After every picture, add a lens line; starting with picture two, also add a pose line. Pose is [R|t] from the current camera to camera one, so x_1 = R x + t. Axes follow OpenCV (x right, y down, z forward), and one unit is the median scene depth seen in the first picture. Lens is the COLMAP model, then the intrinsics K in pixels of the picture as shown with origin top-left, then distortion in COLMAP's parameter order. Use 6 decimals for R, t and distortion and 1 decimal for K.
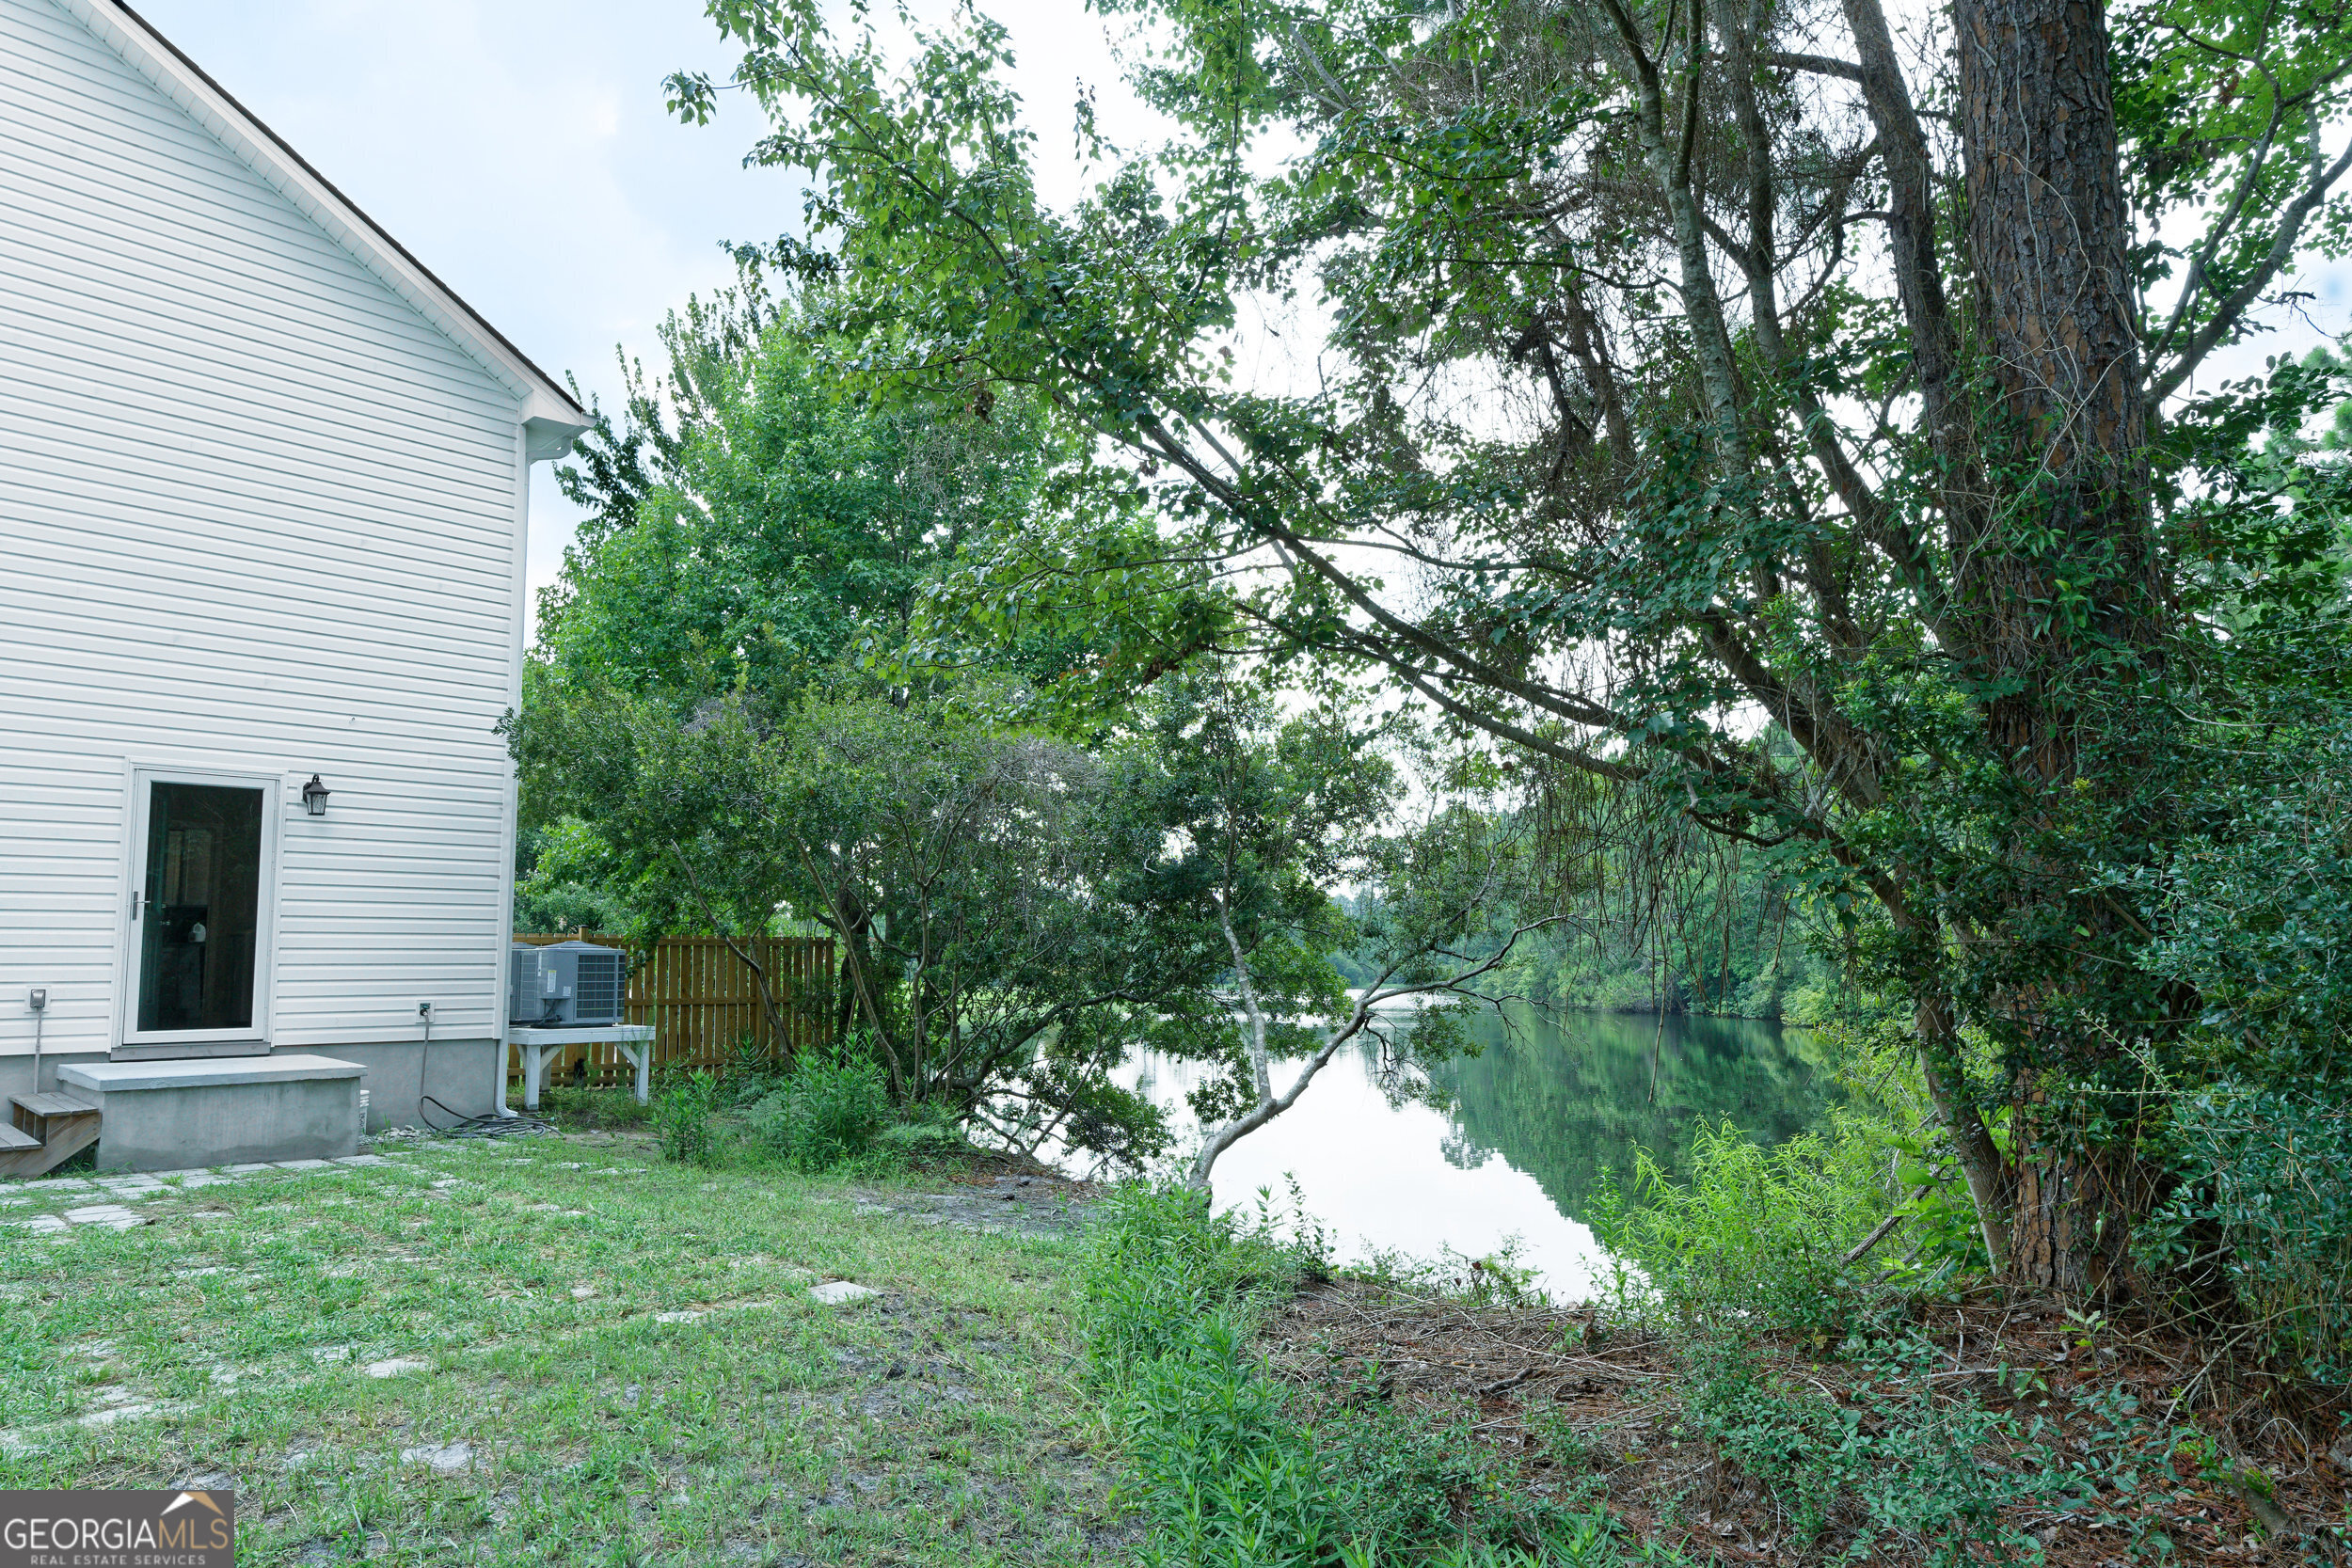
lens RADIAL K [[1396.5, 0, 1175.1], [0, 1396.5, 823.8], [0, 0, 1]] dist [-0.002315, -0.000715]
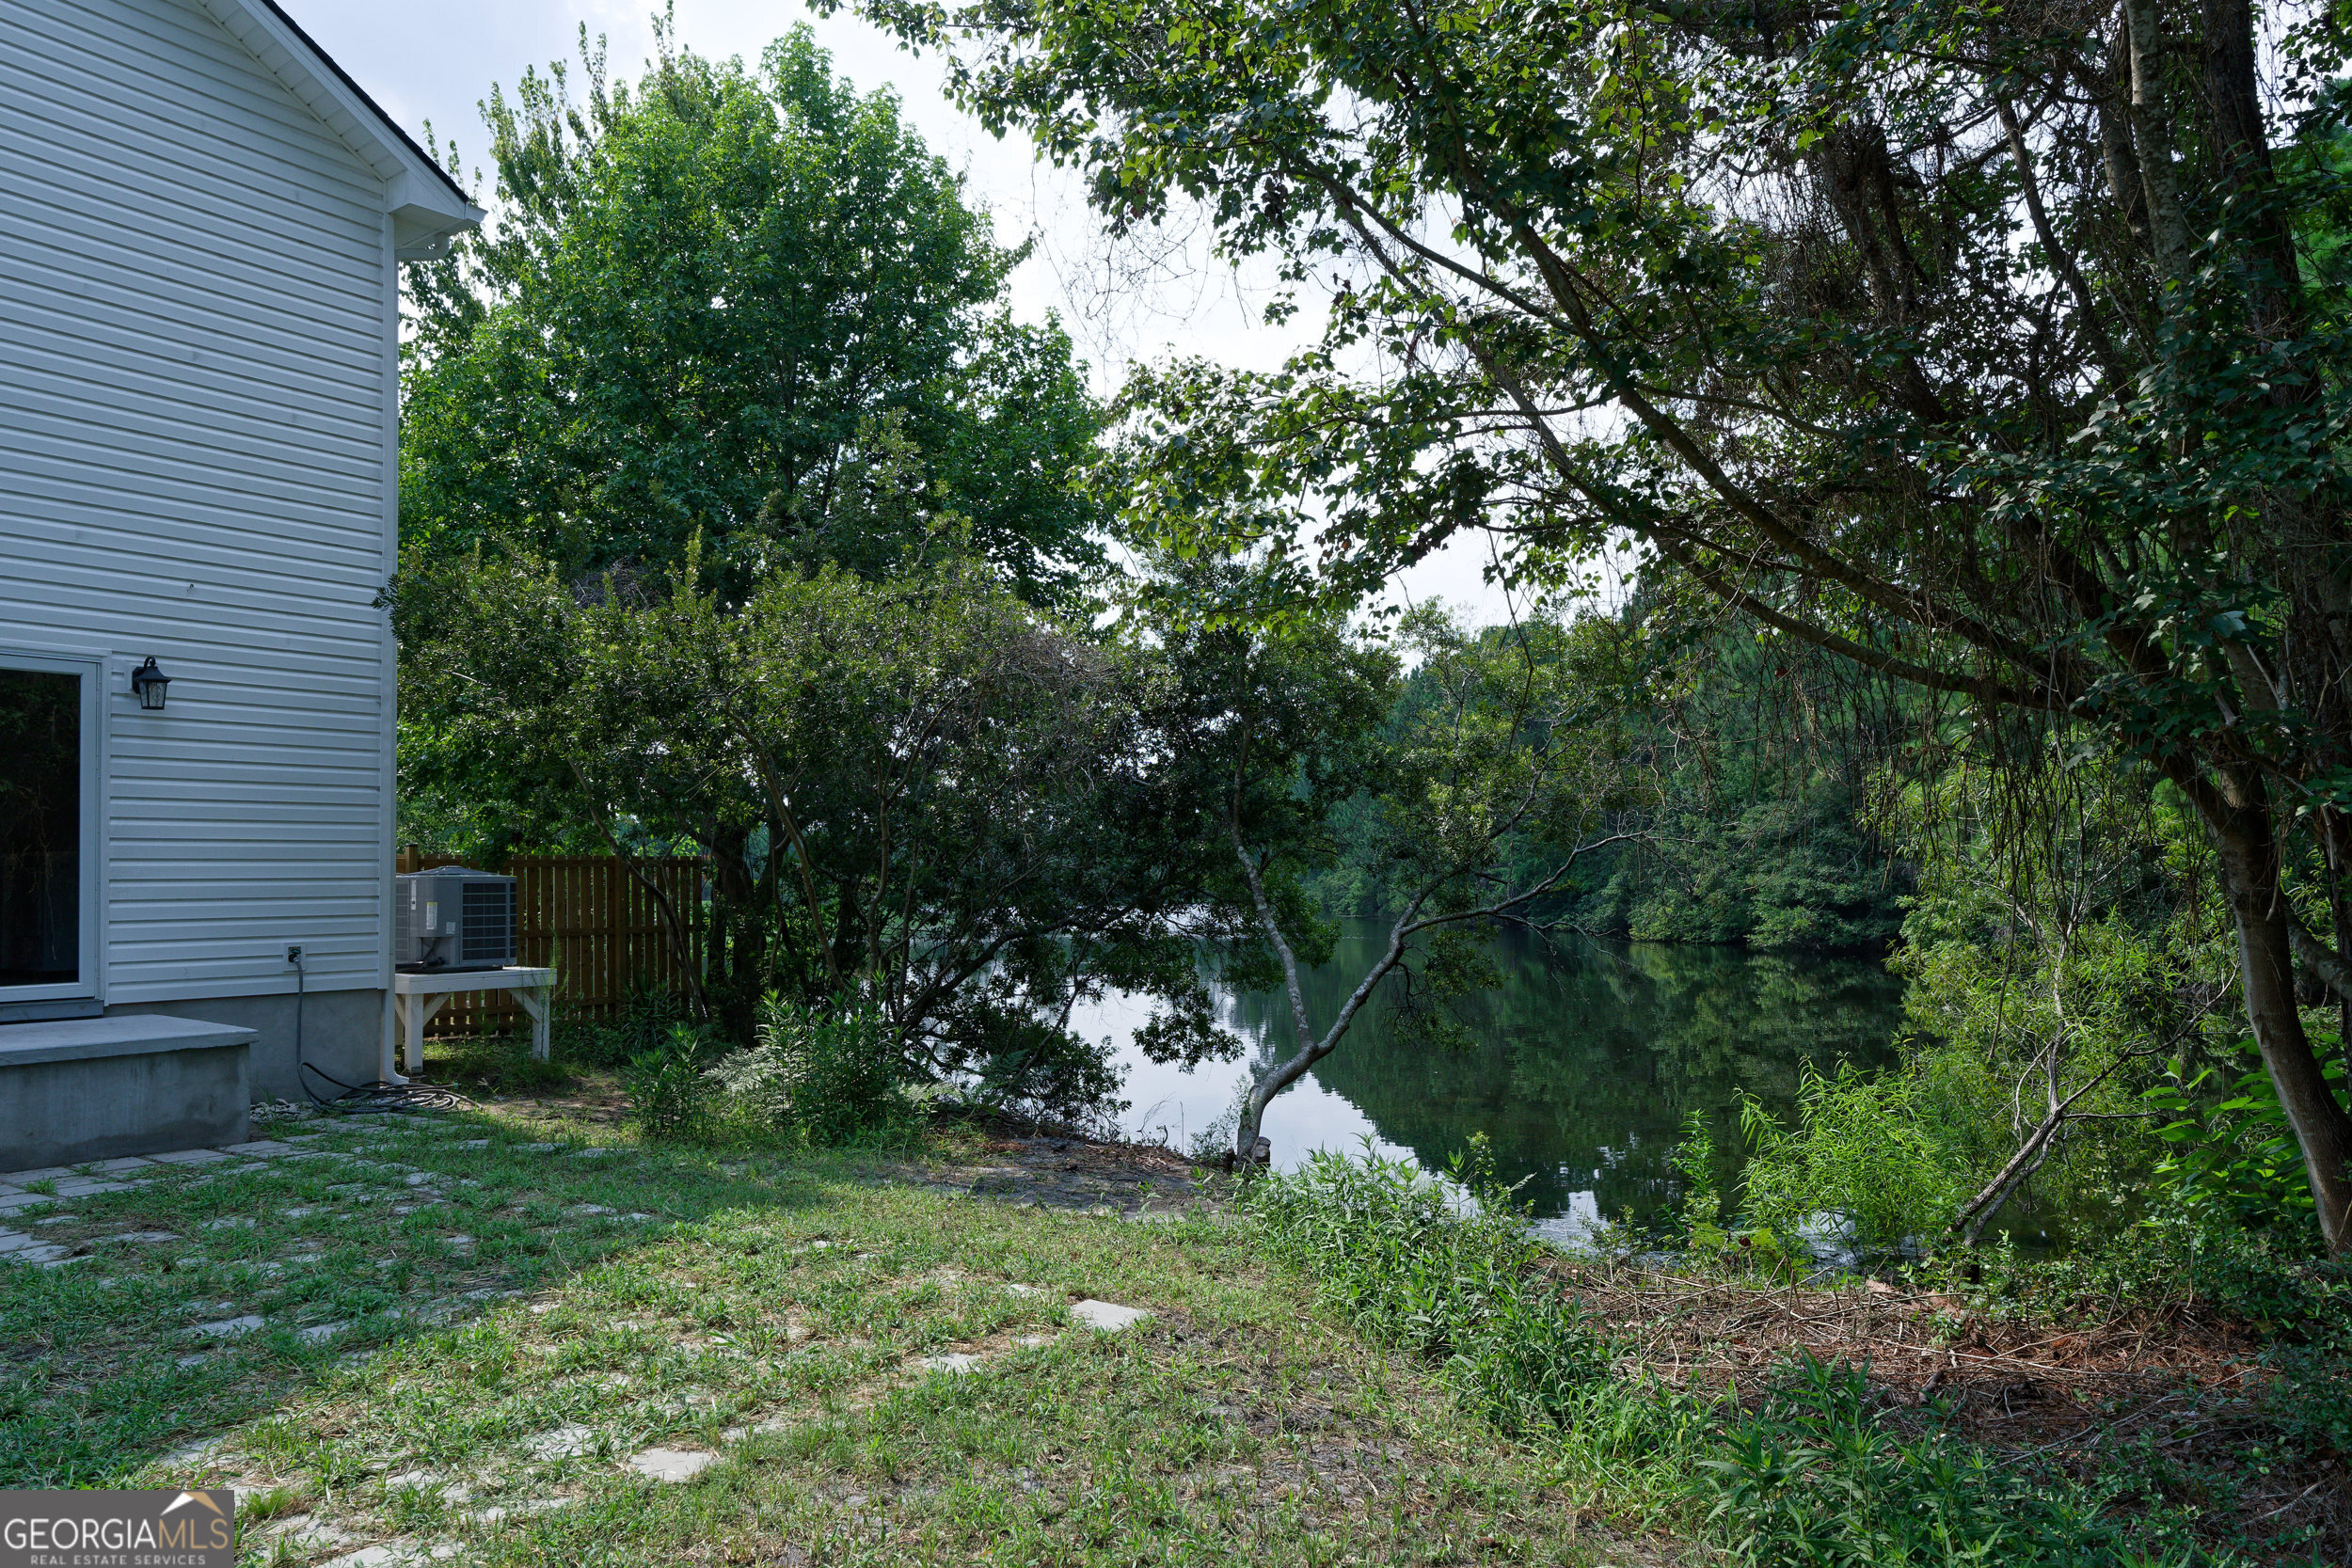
lens RADIAL K [[1526.0, 0, 1166.6], [0, 1526.0, 825.4], [0, 0, 1]] dist [-0.001330, -0.000912]
pose [[0.989834, -0.000125, 0.142228, -0.165913], [-0.009346, 0.997781, 0.065915, -0.002600], [-0.141921, -0.066575, 0.987637, 0.072139]]
